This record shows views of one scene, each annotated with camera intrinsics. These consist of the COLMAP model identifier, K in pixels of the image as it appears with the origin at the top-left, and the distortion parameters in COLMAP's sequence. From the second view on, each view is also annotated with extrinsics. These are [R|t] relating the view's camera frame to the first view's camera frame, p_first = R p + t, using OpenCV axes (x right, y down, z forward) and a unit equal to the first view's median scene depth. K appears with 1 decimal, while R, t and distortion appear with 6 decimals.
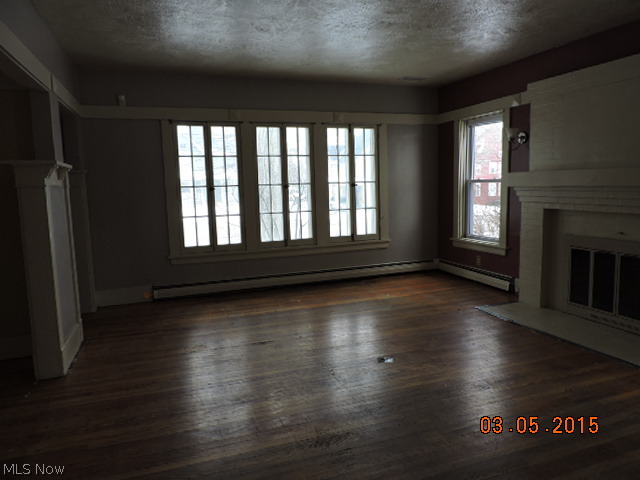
lens RADIAL K [[485.0, 0, 321.4], [0, 485.0, 238.9], [0, 0, 1]] dist [0.005310, -0.002401]
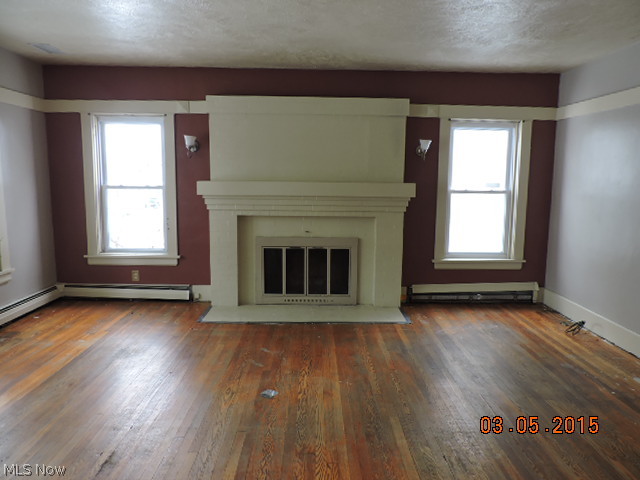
lens RADIAL K [[485.0, 0, 322.1], [0, 485.0, 244.7], [0, 0, 1]] dist [0.005310, -0.002401]
pose [[0.303646, -0.107284, 0.946726, -0.579341], [0.088773, 0.992504, 0.083999, -0.079535], [-0.948640, 0.058538, 0.310894, 0.537248]]
